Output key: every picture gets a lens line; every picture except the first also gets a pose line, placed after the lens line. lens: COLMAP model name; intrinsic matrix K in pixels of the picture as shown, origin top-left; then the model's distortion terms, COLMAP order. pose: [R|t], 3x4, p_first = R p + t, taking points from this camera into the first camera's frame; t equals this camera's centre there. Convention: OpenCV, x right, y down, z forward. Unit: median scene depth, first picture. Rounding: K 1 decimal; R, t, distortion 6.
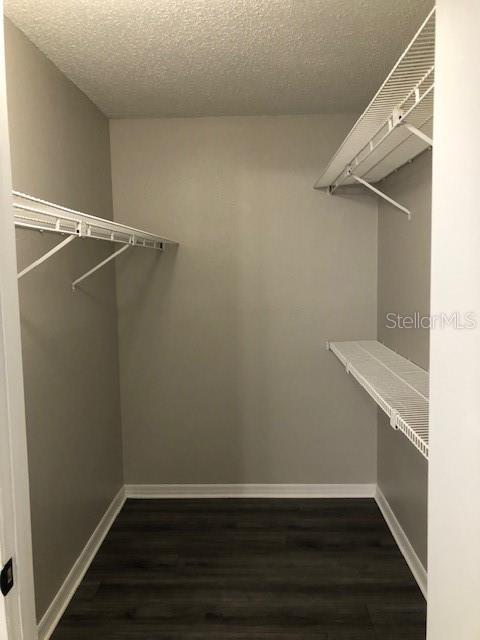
lens RADIAL K [[527.0, 0, 240.1], [0, 527.0, 320.7], [0, 0, 1]] dist [0.046331, -0.041166]
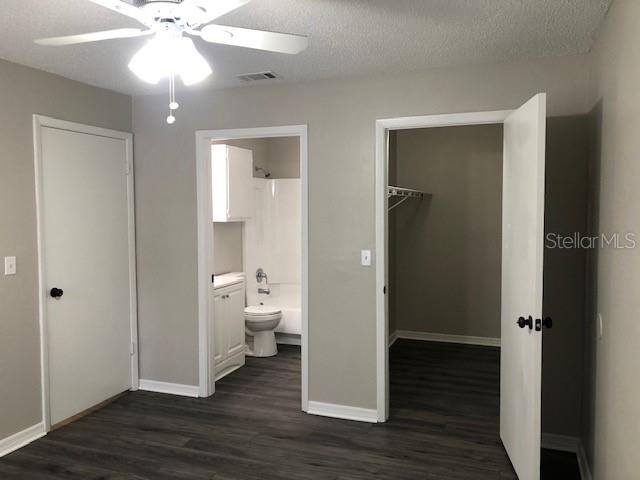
lens RADIAL K [[527.0, 0, 320.5], [0, 527.0, 243.9], [0, 0, 1]] dist [0.046331, -0.041166]
pose [[0.949613, 0.026710, -0.312283, 0.092381], [-0.033486, 0.999305, -0.016355, 0.070017], [0.311629, 0.025989, 0.949848, -0.850501]]
